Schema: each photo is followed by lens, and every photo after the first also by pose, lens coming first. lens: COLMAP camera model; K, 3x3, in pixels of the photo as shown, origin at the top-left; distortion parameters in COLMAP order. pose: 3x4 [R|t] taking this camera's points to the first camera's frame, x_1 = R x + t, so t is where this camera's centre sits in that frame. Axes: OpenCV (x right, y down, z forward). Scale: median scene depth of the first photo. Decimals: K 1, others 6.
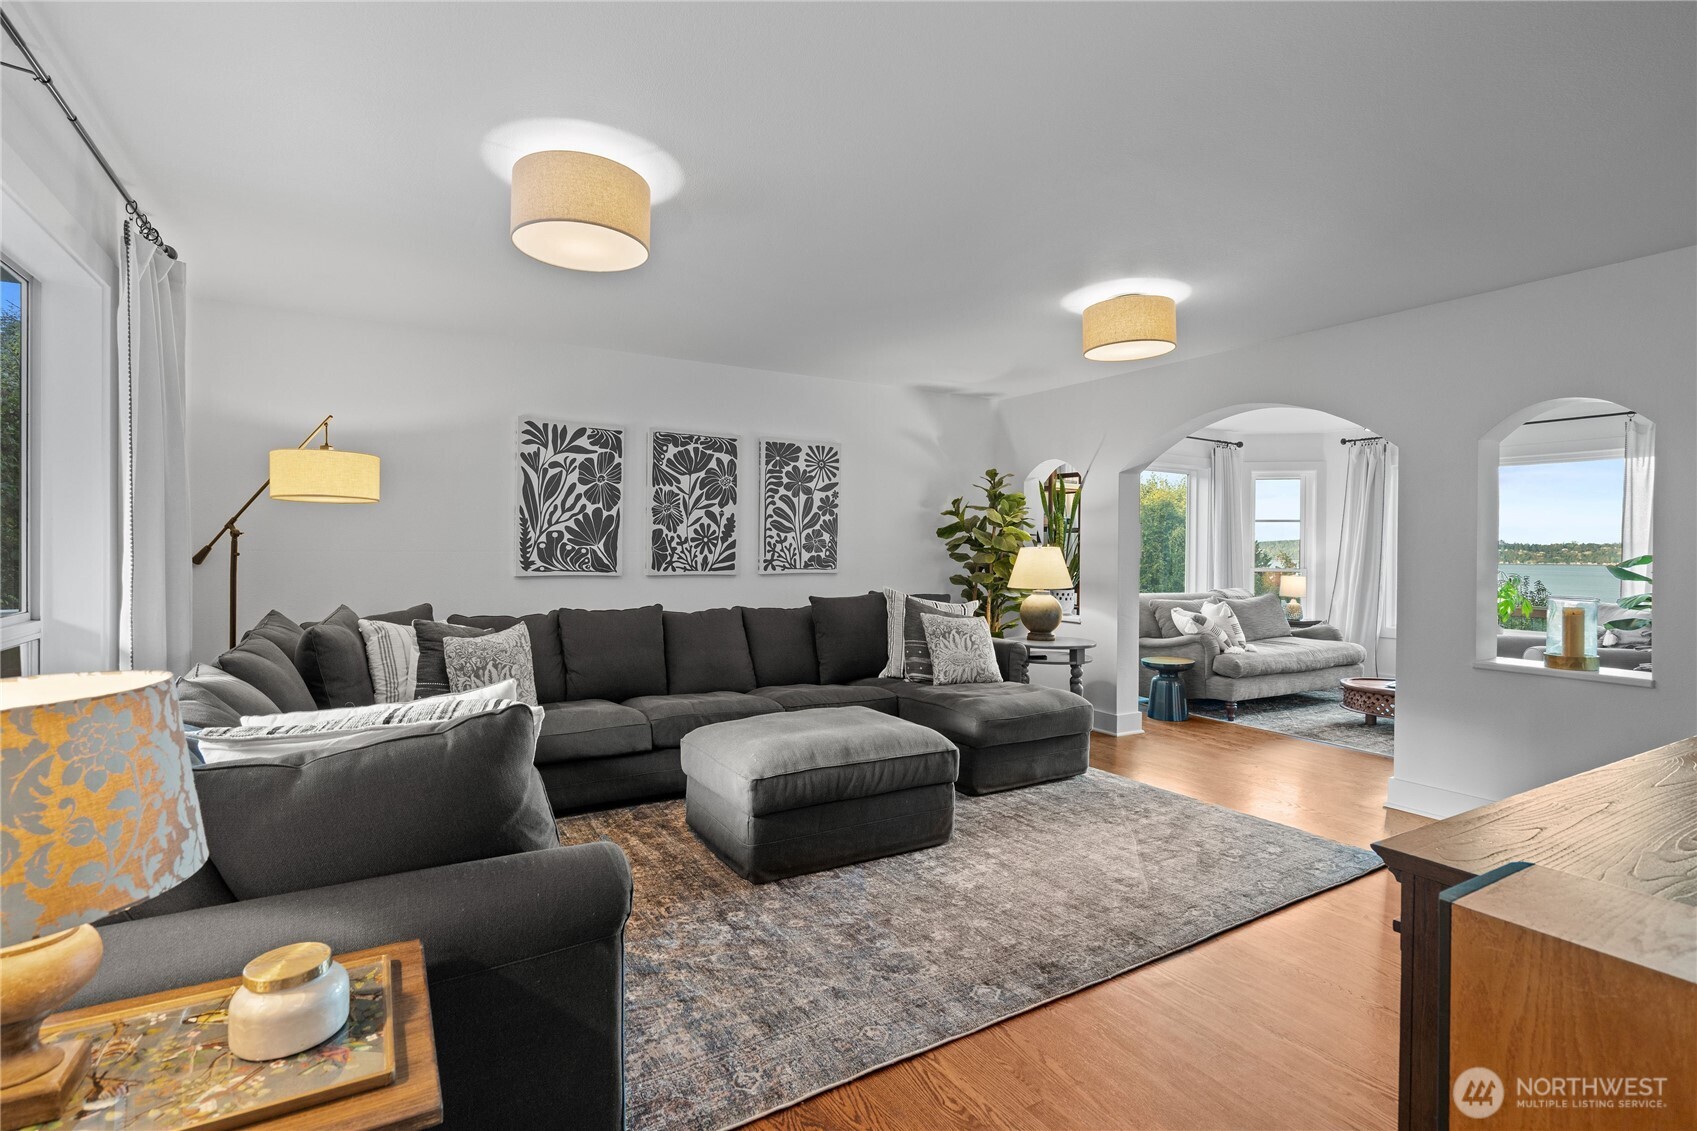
lens RADIAL K [[821.4, 0, 846.9], [0, 821.4, 556.9], [0, 0, 1]] dist [-0.003484, 0.001333]
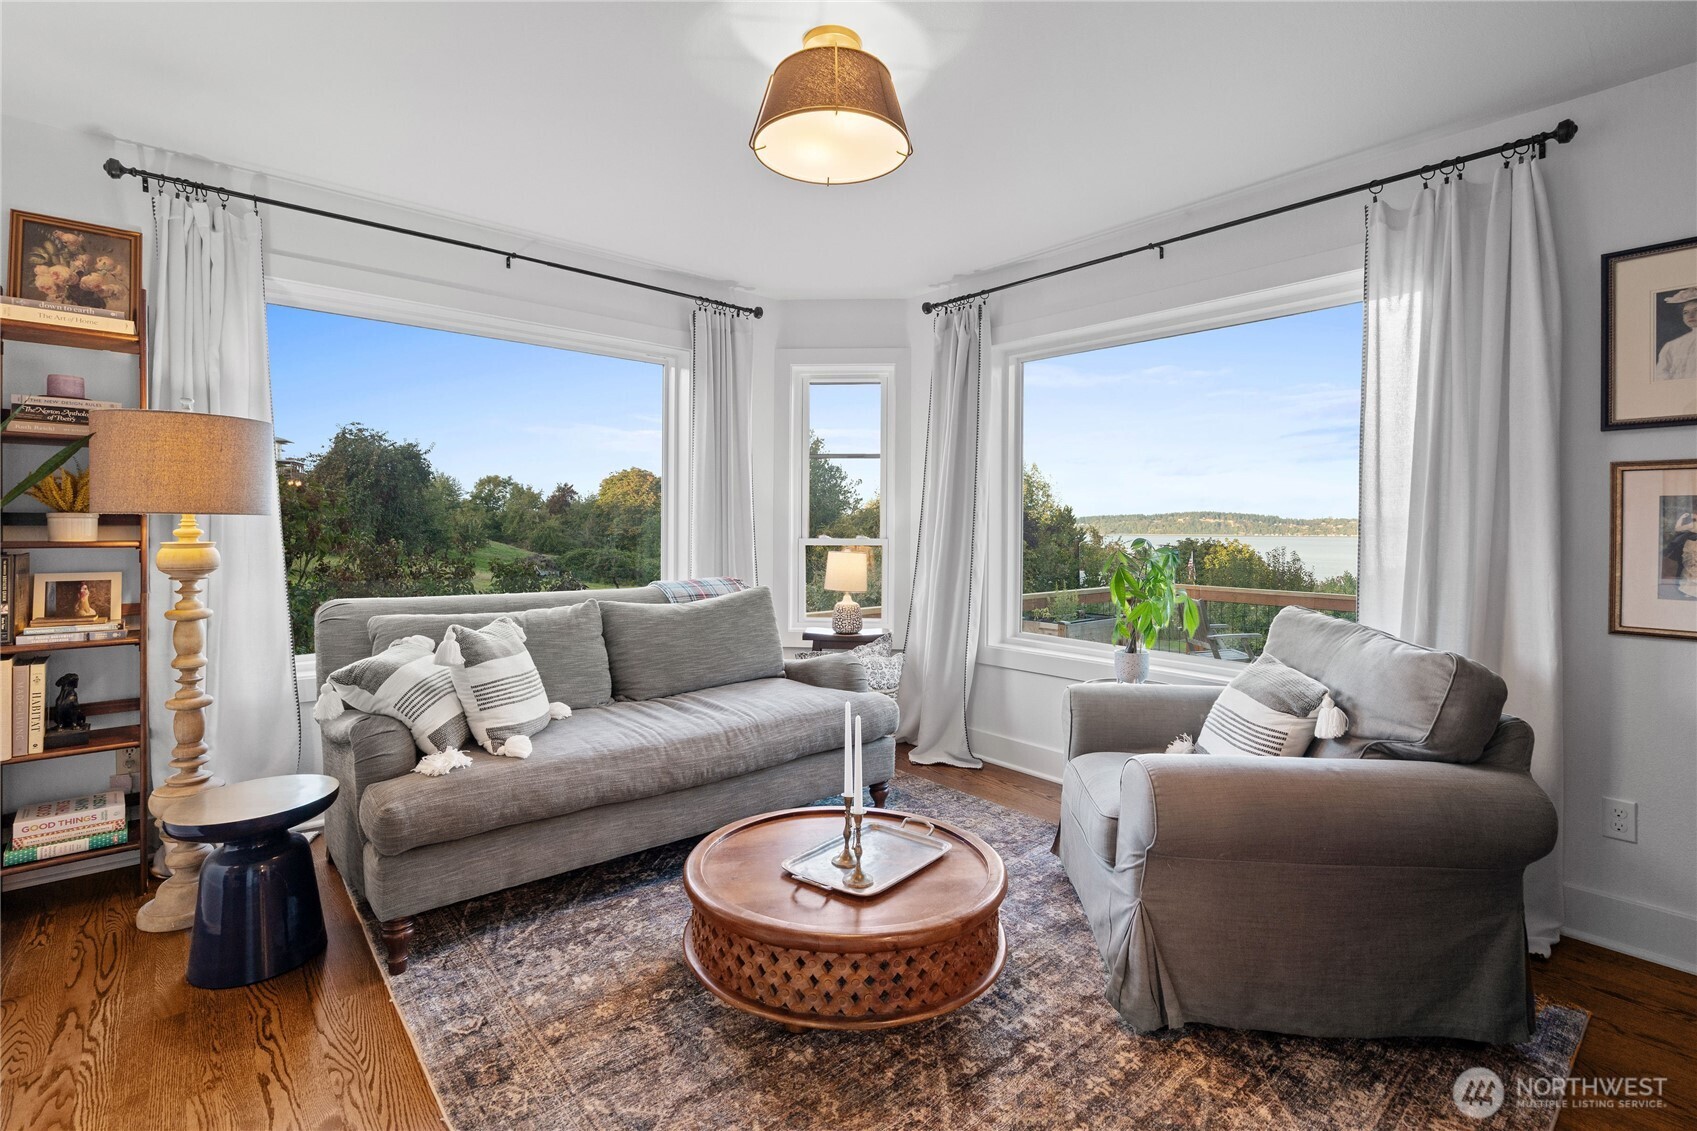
lens RADIAL K [[767.9, 0, 868.7], [0, 767.9, 528.6], [0, 0, 1]] dist [-0.003193, 0.000698]
pose [[0.983150, -0.000263, 0.182800, 0.471444], [0.000661, 0.999998, -0.002118, 0.009283], [-0.182799, 0.002204, 0.983148, 0.496437]]
